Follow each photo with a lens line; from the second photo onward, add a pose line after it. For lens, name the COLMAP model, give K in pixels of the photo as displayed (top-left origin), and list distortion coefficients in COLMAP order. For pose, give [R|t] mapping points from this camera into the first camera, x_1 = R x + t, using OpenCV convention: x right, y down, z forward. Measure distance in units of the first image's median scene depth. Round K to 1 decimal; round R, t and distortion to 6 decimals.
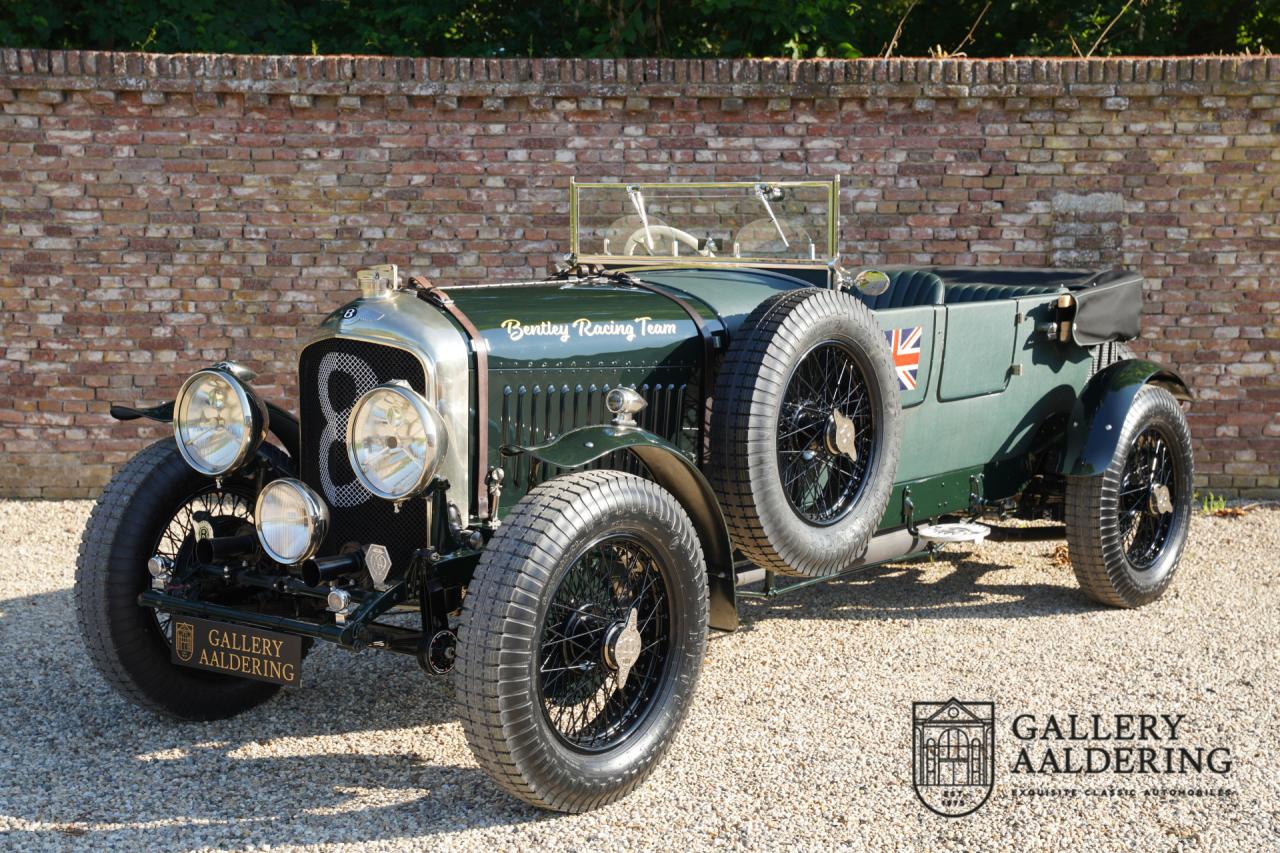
lens RADIAL K [[1872.3, 0, 640.0], [0, 1872.3, 426.5], [0, 0, 1]] dist [0.079434, 0.503873]
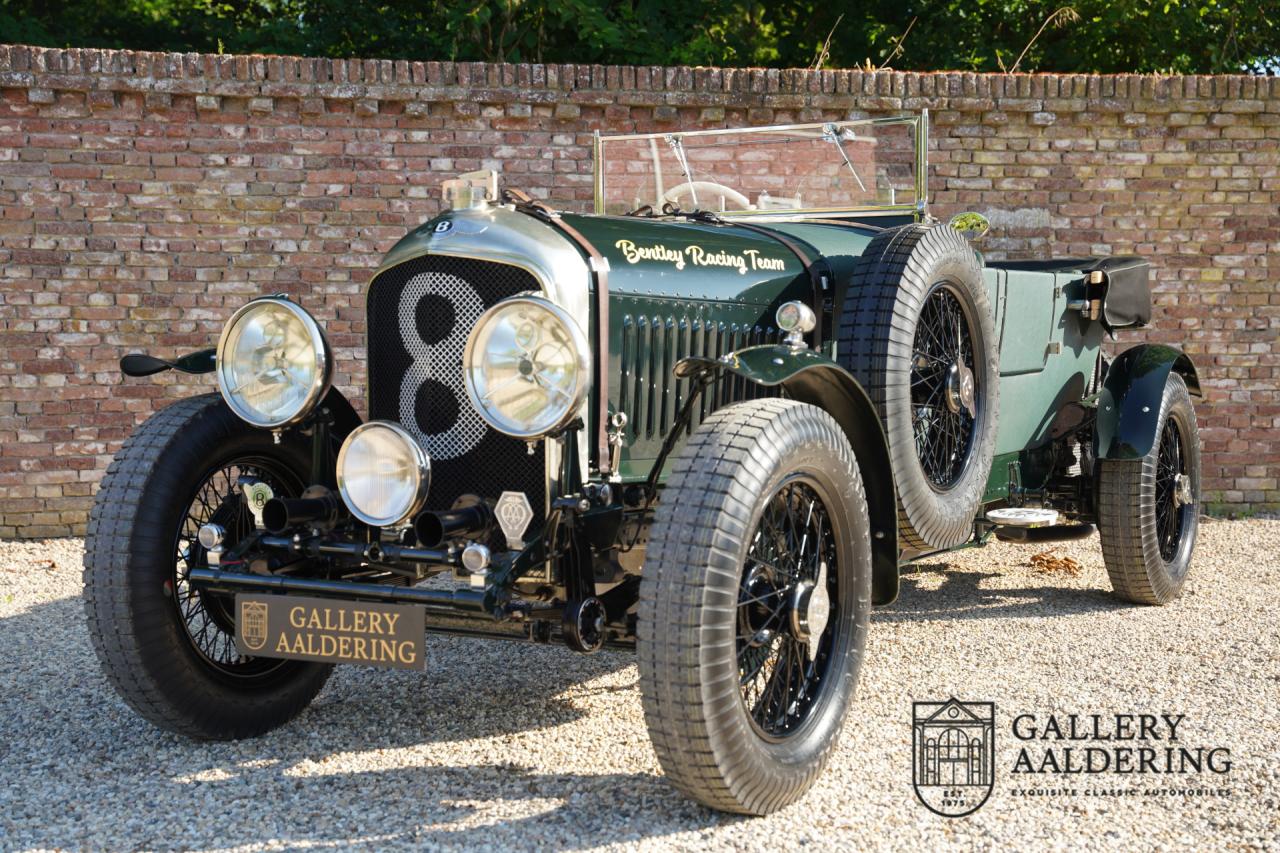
lens RADIAL K [[1746.9, 0, 633.9], [0, 1746.9, 433.3], [0, 0, 1]] dist [0.049857, 0.417165]
pose [[0.989726, -0.014036, 0.142284, -0.097078], [0.021589, 0.998430, -0.051678, 0.038710], [-0.141336, 0.054219, 0.988476, 0.121804]]
